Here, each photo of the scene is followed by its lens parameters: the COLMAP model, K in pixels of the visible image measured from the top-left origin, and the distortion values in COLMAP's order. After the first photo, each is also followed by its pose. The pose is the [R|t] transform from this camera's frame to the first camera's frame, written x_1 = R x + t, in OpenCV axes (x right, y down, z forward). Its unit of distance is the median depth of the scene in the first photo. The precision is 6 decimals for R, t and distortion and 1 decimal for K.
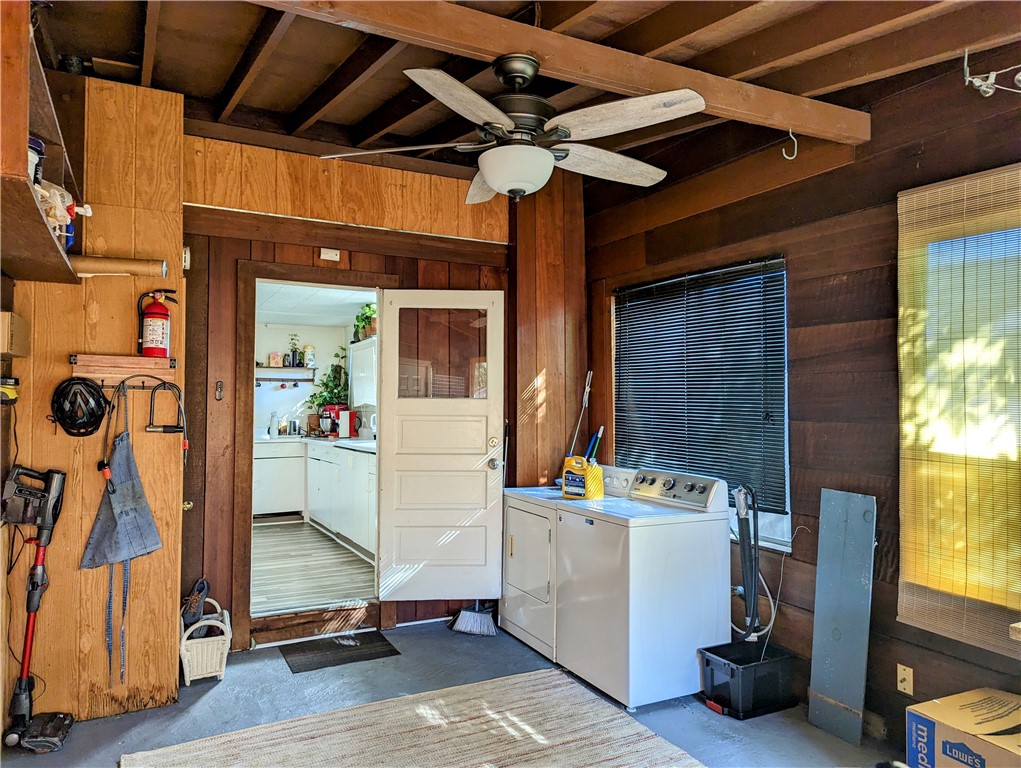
lens RADIAL K [[720.9, 0, 510.5], [0, 720.9, 384.0], [0, 0, 1]] dist [0.062887, -0.072030]
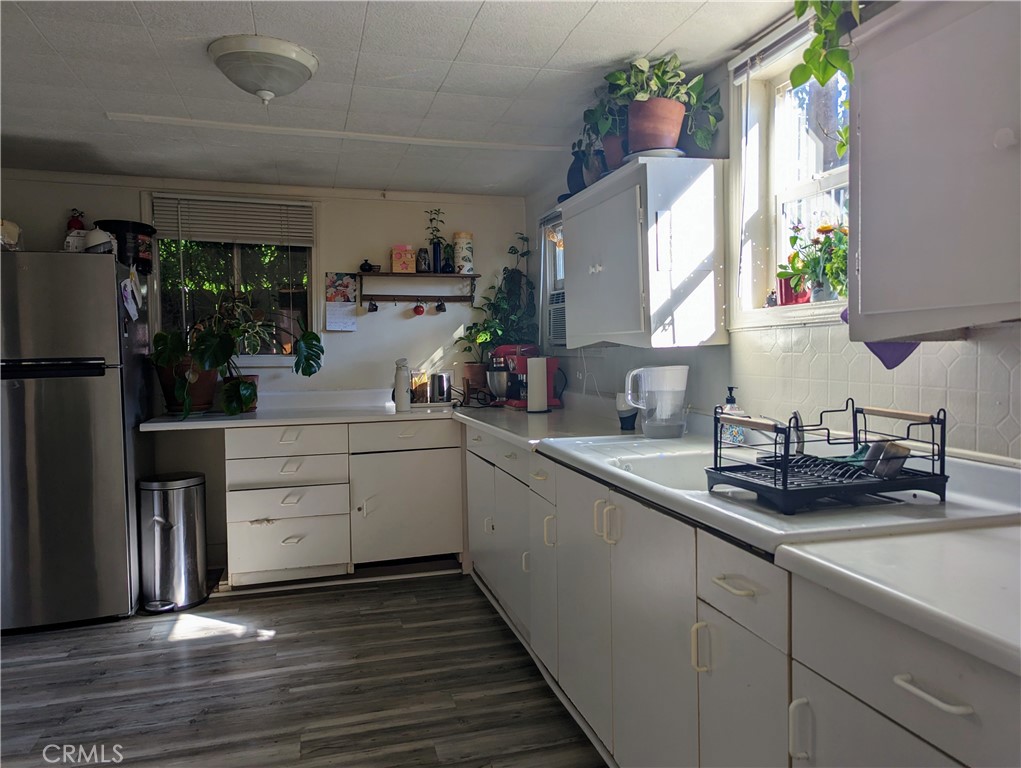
lens RADIAL K [[720.9, 0, 510.5], [0, 720.9, 384.0], [0, 0, 1]] dist [0.062887, -0.072030]
pose [[0.980200, -0.000455, -0.198008, -0.142106], [0.017324, 0.996360, 0.083470, 0.014252], [0.197249, -0.085248, 0.976640, 0.491097]]
